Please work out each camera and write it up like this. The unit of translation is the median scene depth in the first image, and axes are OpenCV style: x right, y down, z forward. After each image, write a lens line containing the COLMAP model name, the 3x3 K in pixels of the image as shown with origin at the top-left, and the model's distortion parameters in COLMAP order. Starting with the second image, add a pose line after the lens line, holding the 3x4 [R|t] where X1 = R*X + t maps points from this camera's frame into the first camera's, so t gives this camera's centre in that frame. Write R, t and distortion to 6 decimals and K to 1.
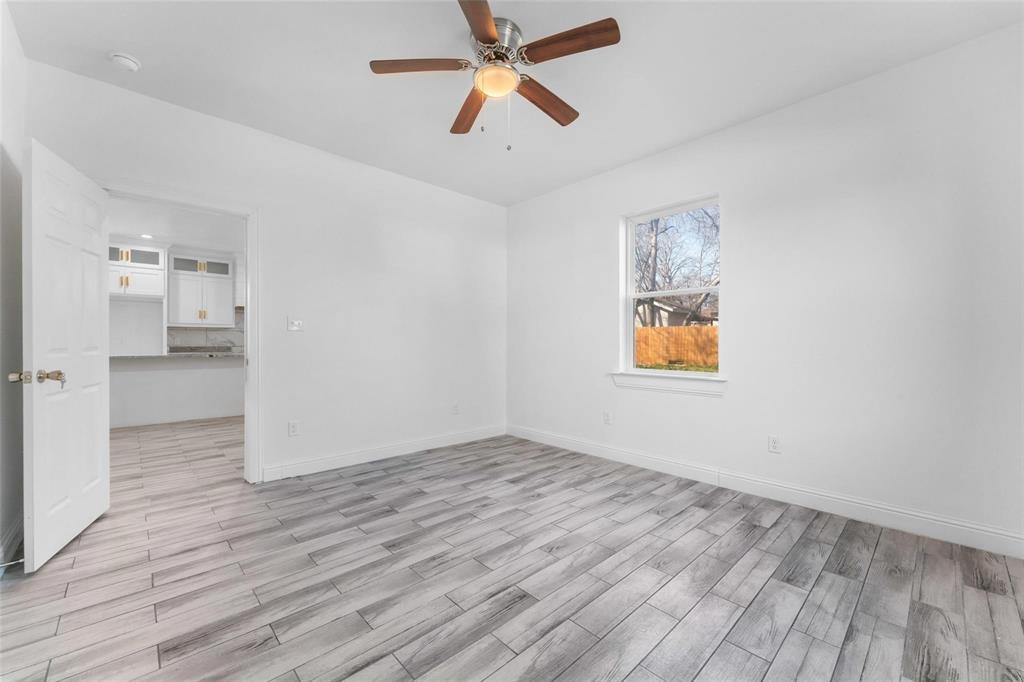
lens RADIAL K [[404.6, 0, 507.1], [0, 404.6, 343.7], [0, 0, 1]] dist [0.000868, -0.000118]
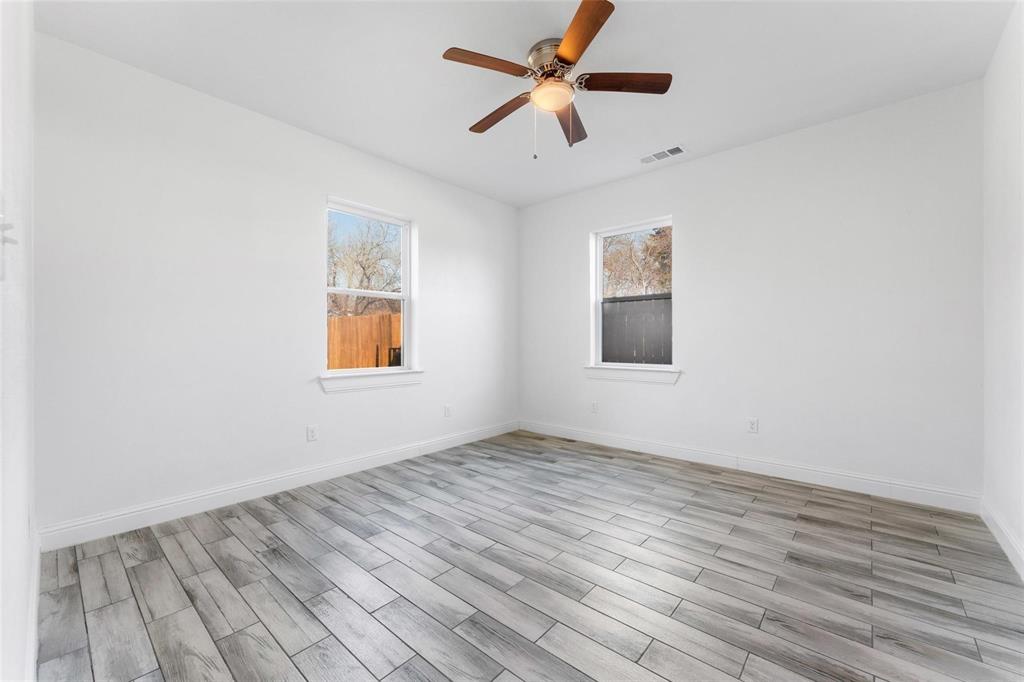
lens RADIAL K [[404.6, 0, 507.1], [0, 404.6, 343.7], [0, 0, 1]] dist [0.000868, -0.000118]
pose [[-0.092421, -0.007385, 0.995693, -0.803974], [0.004016, 0.999962, 0.007789, -0.004293], [-0.995712, 0.004718, -0.092388, 0.907444]]
